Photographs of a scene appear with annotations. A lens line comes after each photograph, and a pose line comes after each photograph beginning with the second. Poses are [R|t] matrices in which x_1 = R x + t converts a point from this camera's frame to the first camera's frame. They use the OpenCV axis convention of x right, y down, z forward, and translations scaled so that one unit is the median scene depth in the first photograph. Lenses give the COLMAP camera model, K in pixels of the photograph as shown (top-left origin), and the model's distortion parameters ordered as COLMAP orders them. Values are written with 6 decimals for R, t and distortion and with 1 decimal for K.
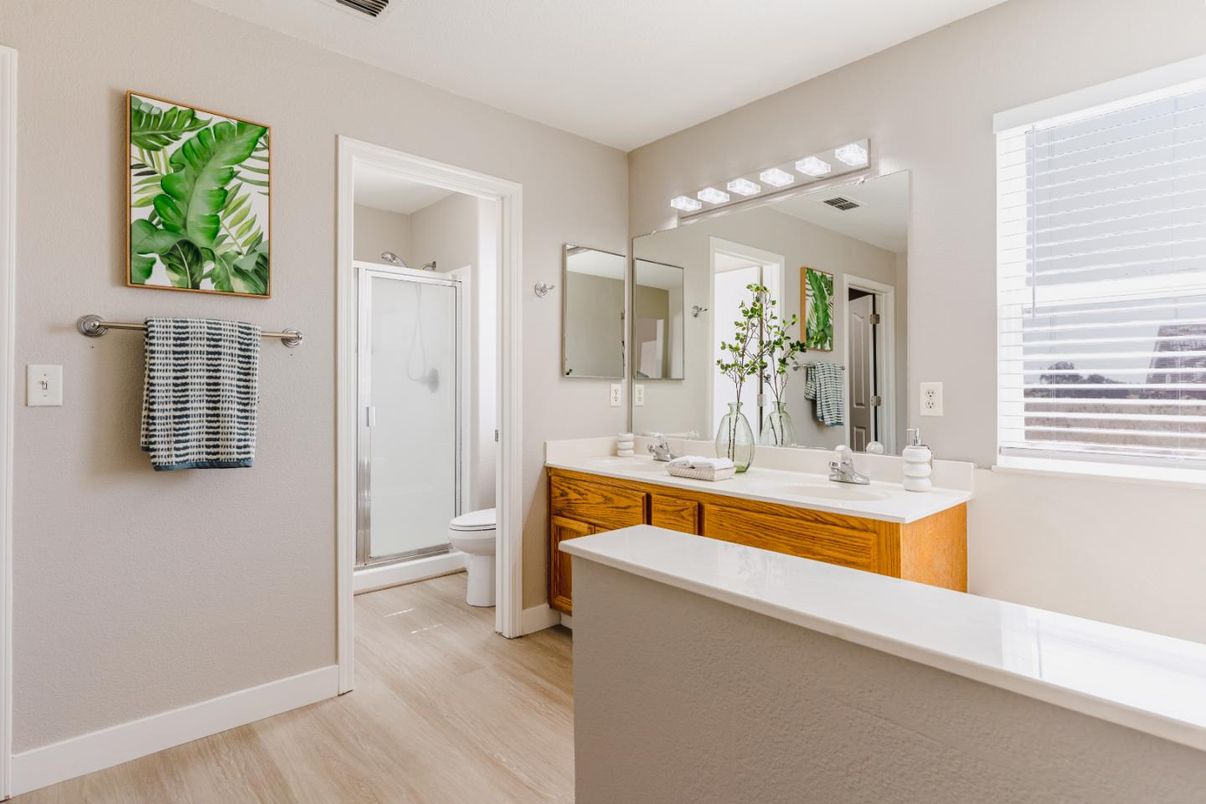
lens RADIAL K [[617.5, 0, 604.5], [0, 617.5, 396.8], [0, 0, 1]] dist [0.001935, -0.002498]
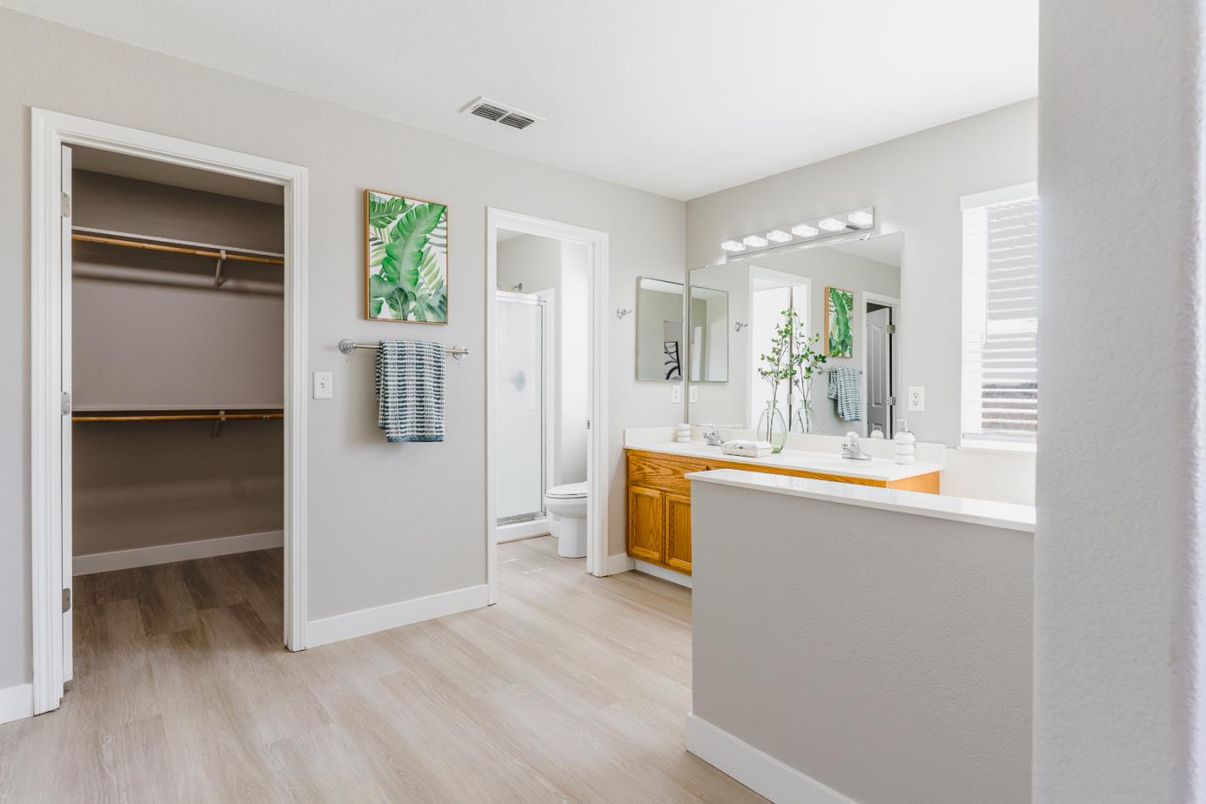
lens RADIAL K [[617.5, 0, 606.7], [0, 617.5, 393.6], [0, 0, 1]] dist [0.001935, -0.002498]
pose [[0.999306, 0.007160, -0.036556, -0.104196], [-0.007265, 0.999970, -0.002740, 0.000602], [0.036536, 0.003004, 0.999328, -0.372259]]
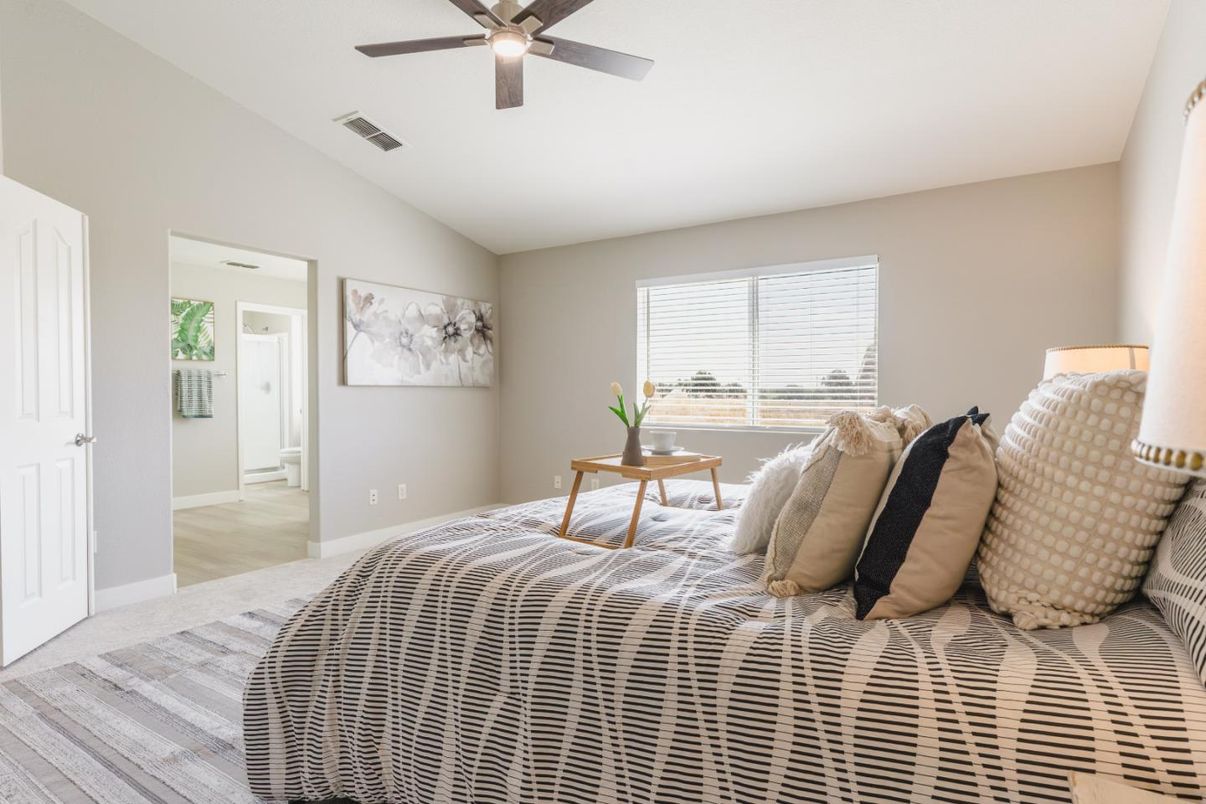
lens RADIAL K [[617.5, 0, 601.1], [0, 617.5, 393.9], [0, 0, 1]] dist [0.001935, -0.002498]
pose [[0.965787, -0.006035, 0.259267, 0.414344], [0.008566, 0.999926, -0.008635, 0.032532], [-0.259196, 0.010561, 0.965767, -2.034991]]
